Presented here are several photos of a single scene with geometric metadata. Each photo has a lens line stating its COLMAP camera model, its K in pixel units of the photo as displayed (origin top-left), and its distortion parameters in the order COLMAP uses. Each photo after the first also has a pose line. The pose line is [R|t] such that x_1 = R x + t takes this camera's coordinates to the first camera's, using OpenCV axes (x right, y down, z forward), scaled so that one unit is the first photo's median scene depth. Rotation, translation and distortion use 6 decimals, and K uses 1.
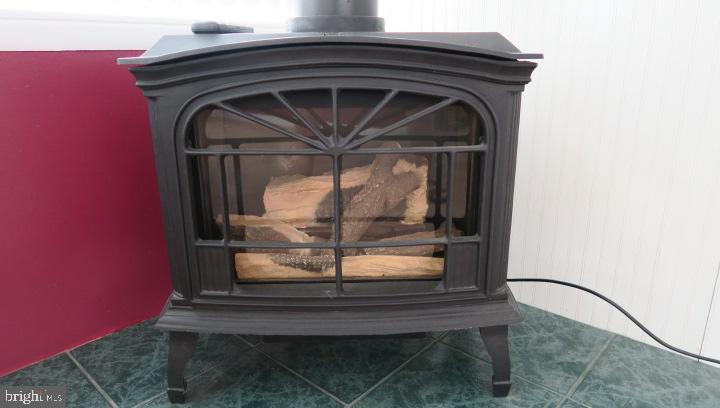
lens RADIAL K [[498.7, 0, 363.5], [0, 498.7, 204.6], [0, 0, 1]] dist [-0.028770, 0.008640]
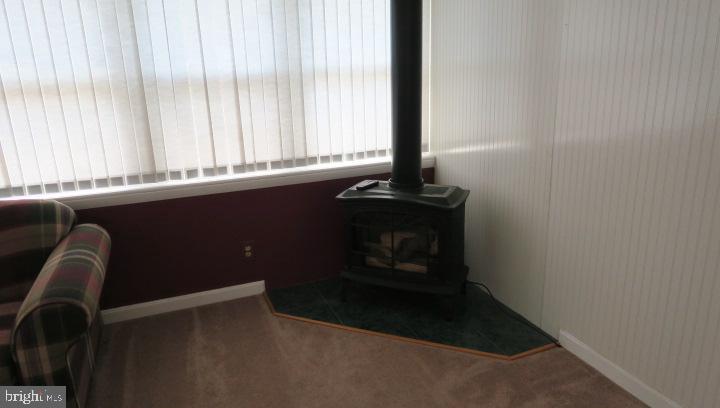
lens RADIAL K [[498.7, 0, 361.9], [0, 498.7, 200.3], [0, 0, 1]] dist [-0.028770, 0.008640]
pose [[0.908094, 0.096036, -0.407606, 0.898362], [-0.102384, 0.994725, 0.006269, -0.248786], [0.406058, 0.036040, 0.913136, -1.732482]]
